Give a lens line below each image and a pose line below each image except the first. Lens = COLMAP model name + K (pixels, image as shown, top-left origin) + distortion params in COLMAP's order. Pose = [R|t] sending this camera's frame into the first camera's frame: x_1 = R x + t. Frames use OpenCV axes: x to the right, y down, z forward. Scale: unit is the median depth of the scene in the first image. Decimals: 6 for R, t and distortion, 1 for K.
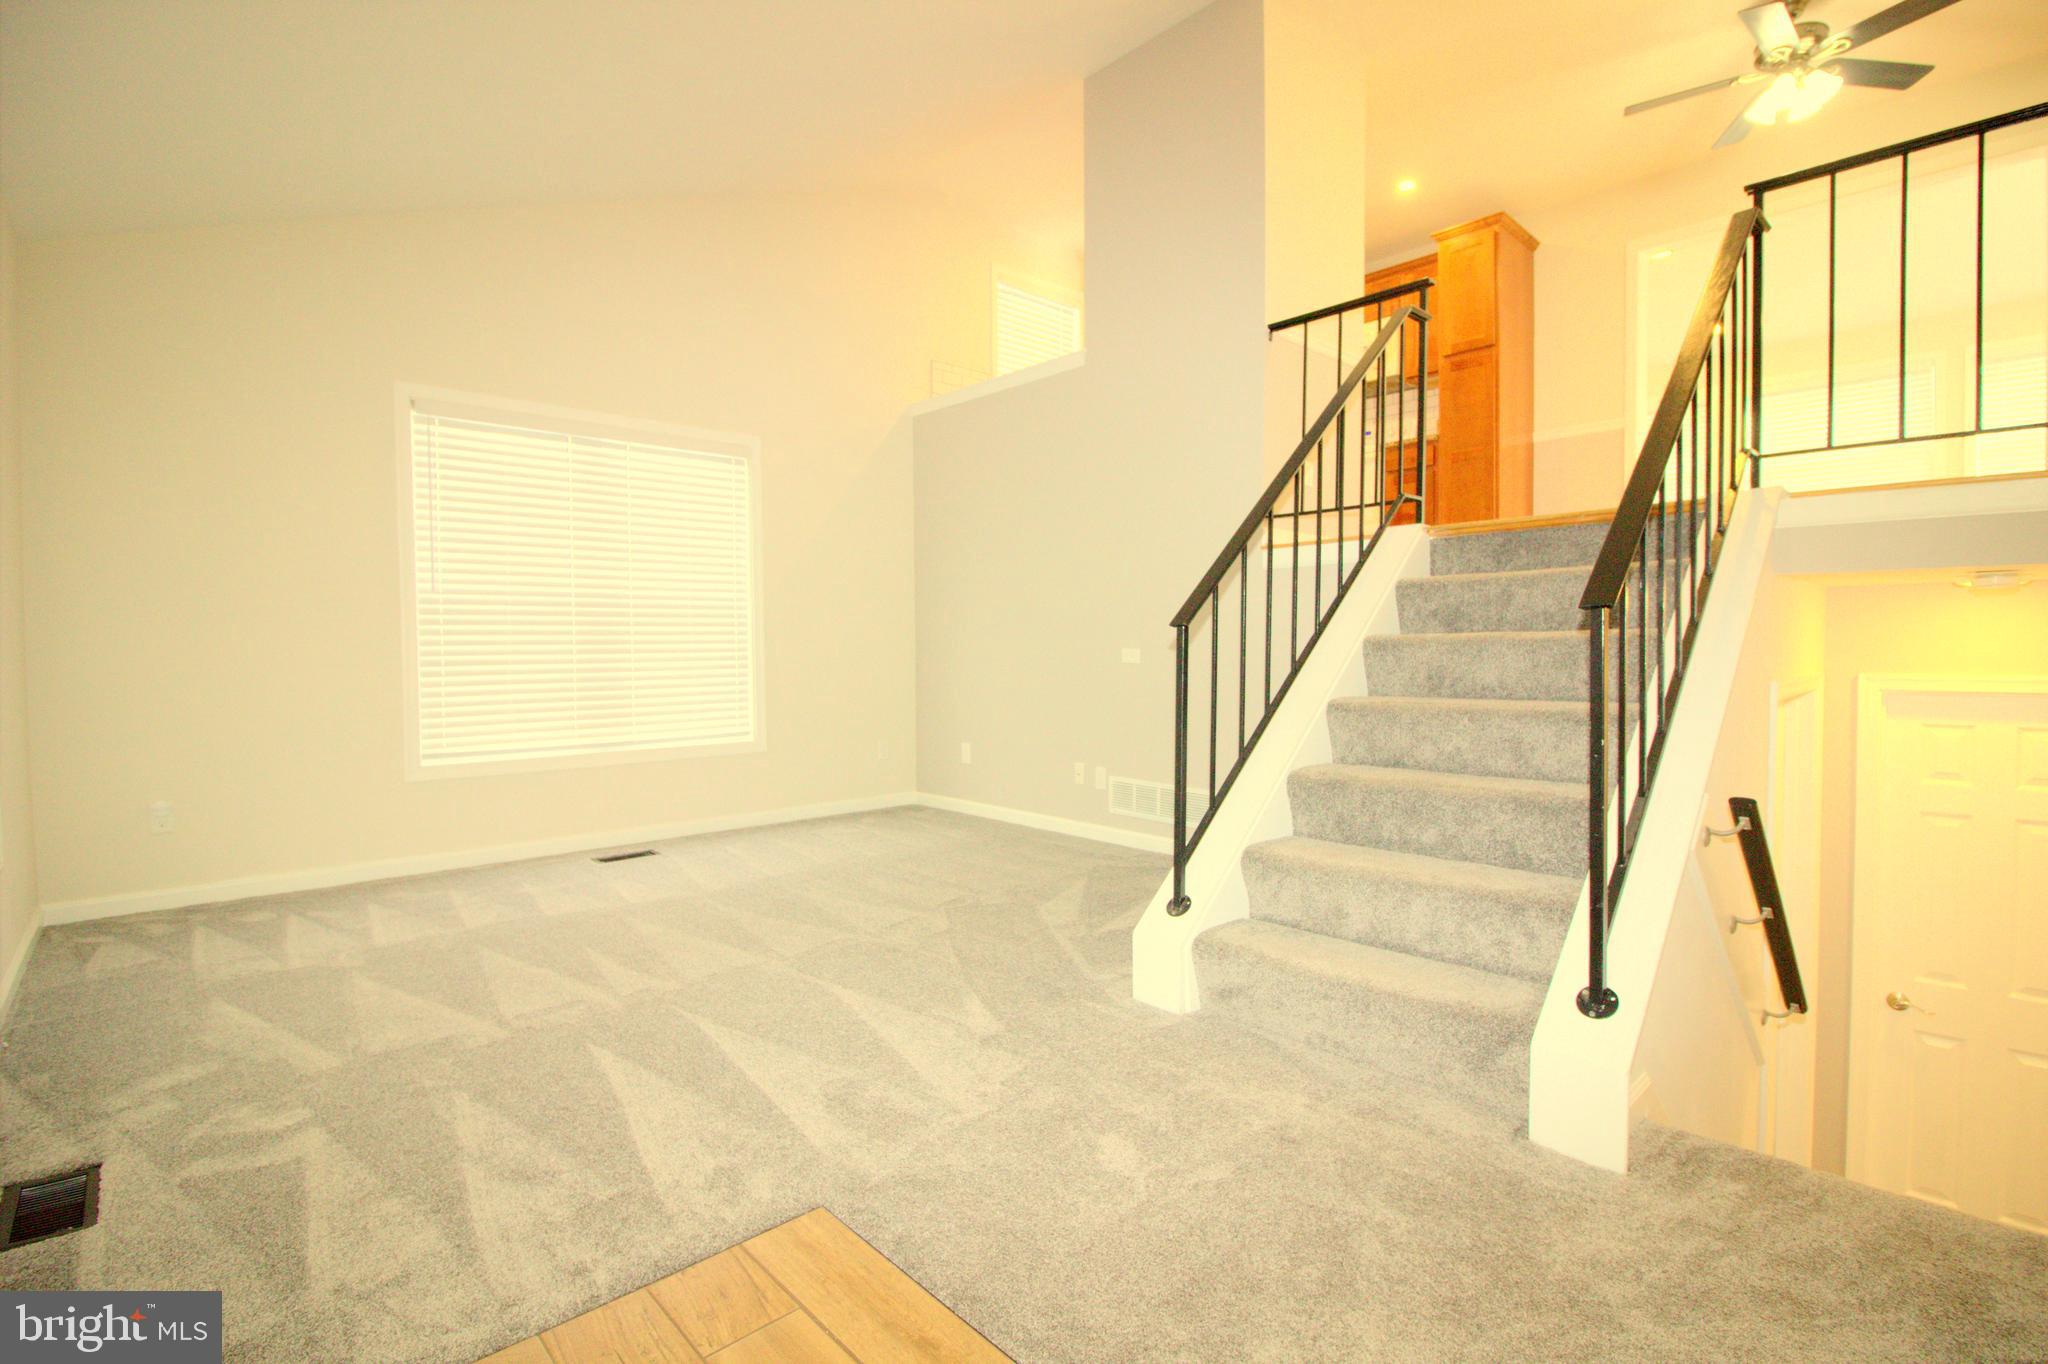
lens RADIAL K [[947.0, 0, 1042.2], [0, 947.0, 677.4], [0, 0, 1]] dist [-0.000037, -0.011290]
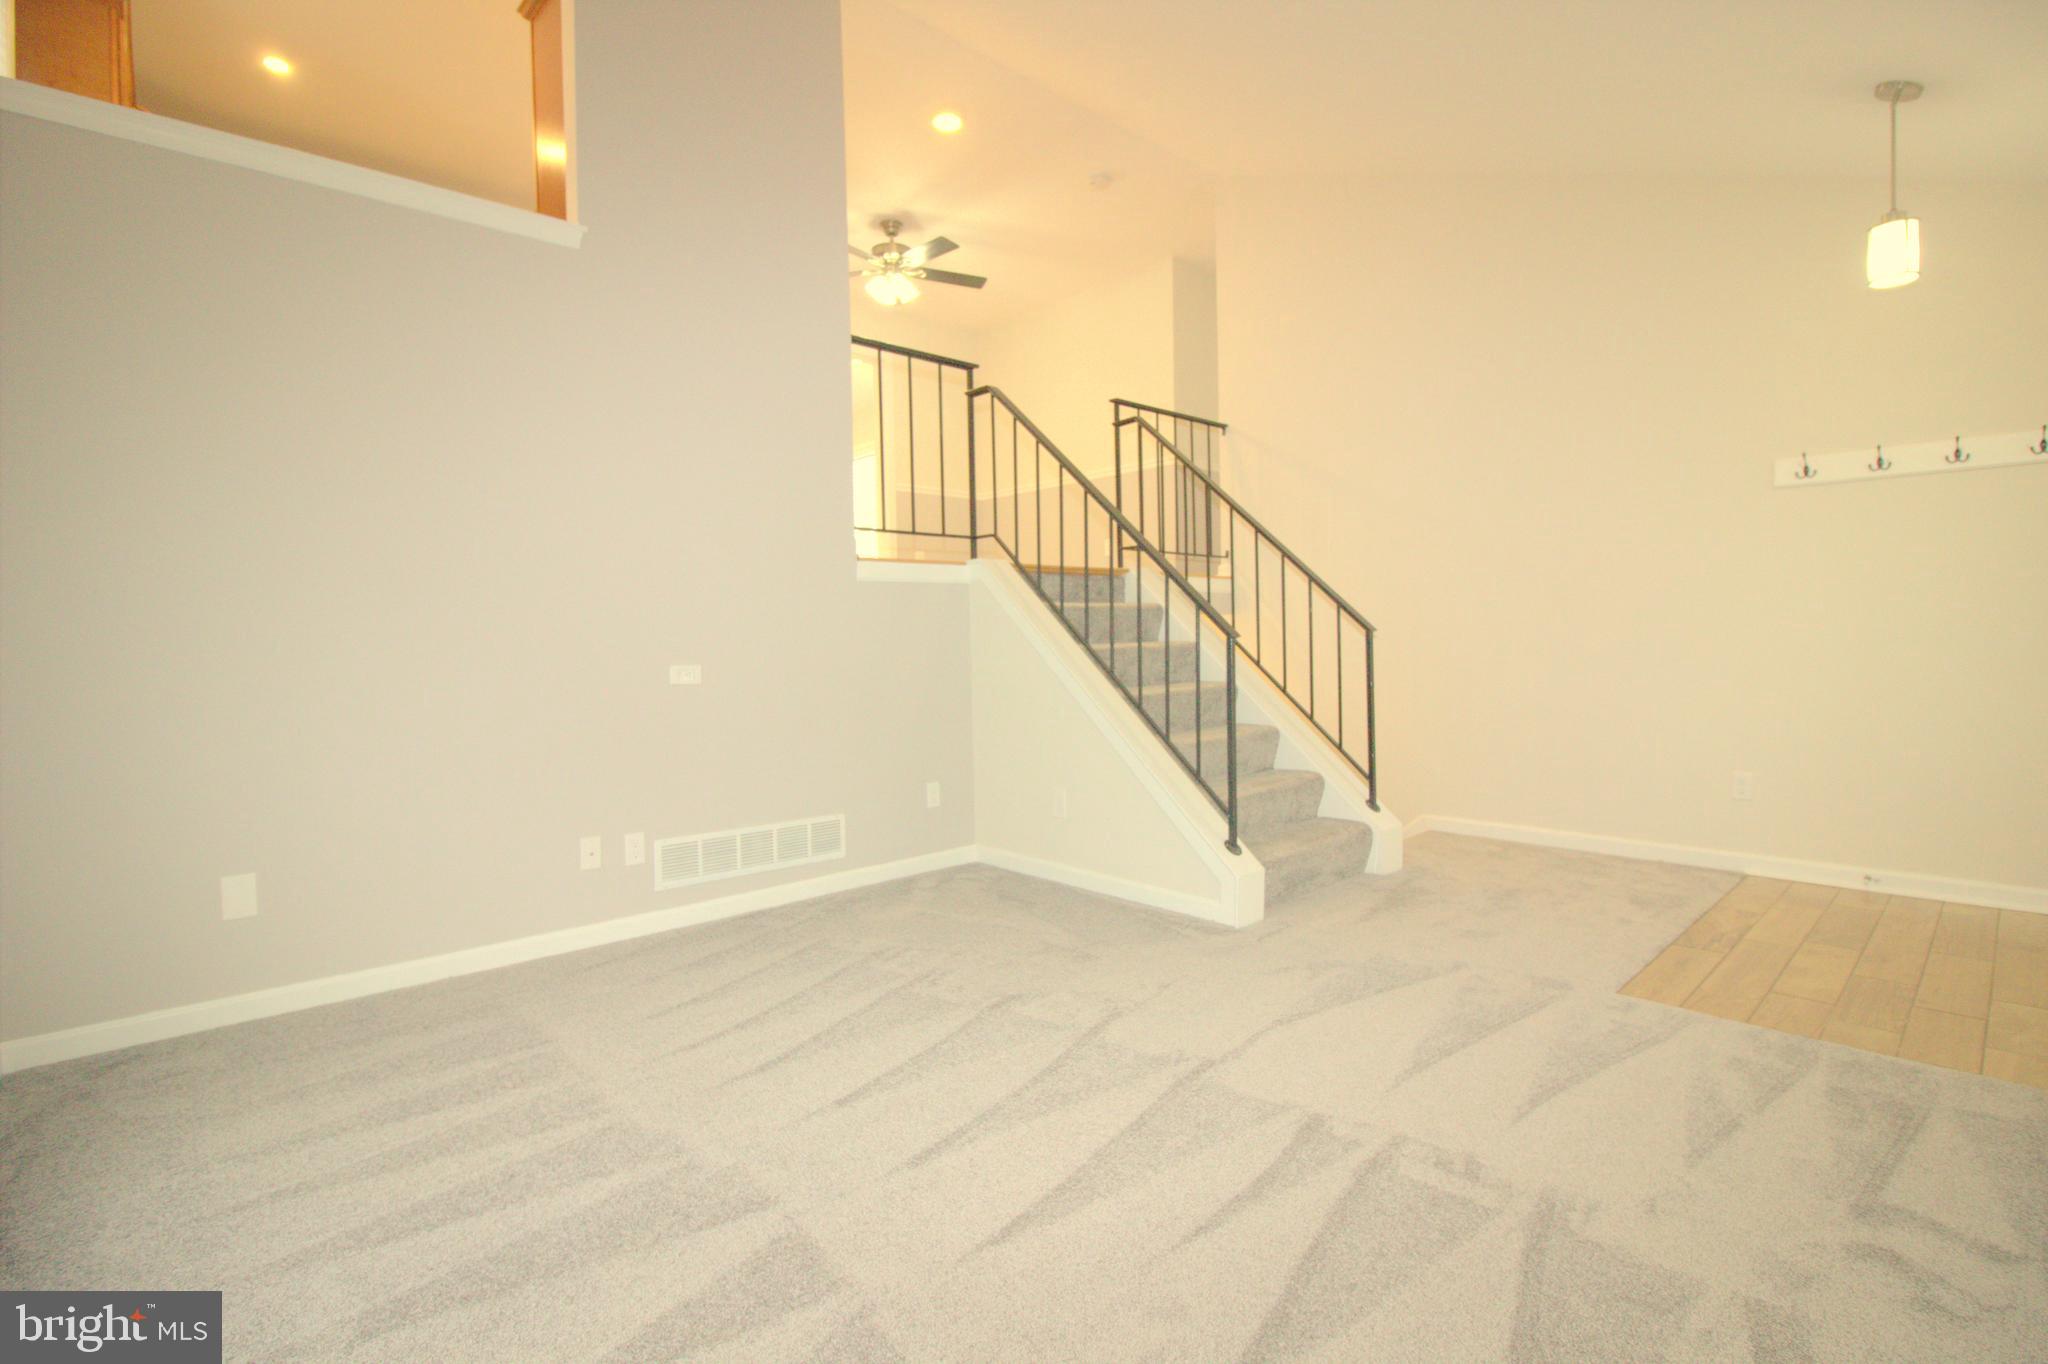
lens RADIAL K [[947.0, 0, 1042.2], [0, 947.0, 677.4], [0, 0, 1]] dist [-0.000037, -0.011290]
pose [[0.026716, -0.028854, 0.999227, -0.662272], [0.059379, 0.997864, 0.027228, -0.024724], [-0.997878, 0.058605, 0.028373, 0.690569]]
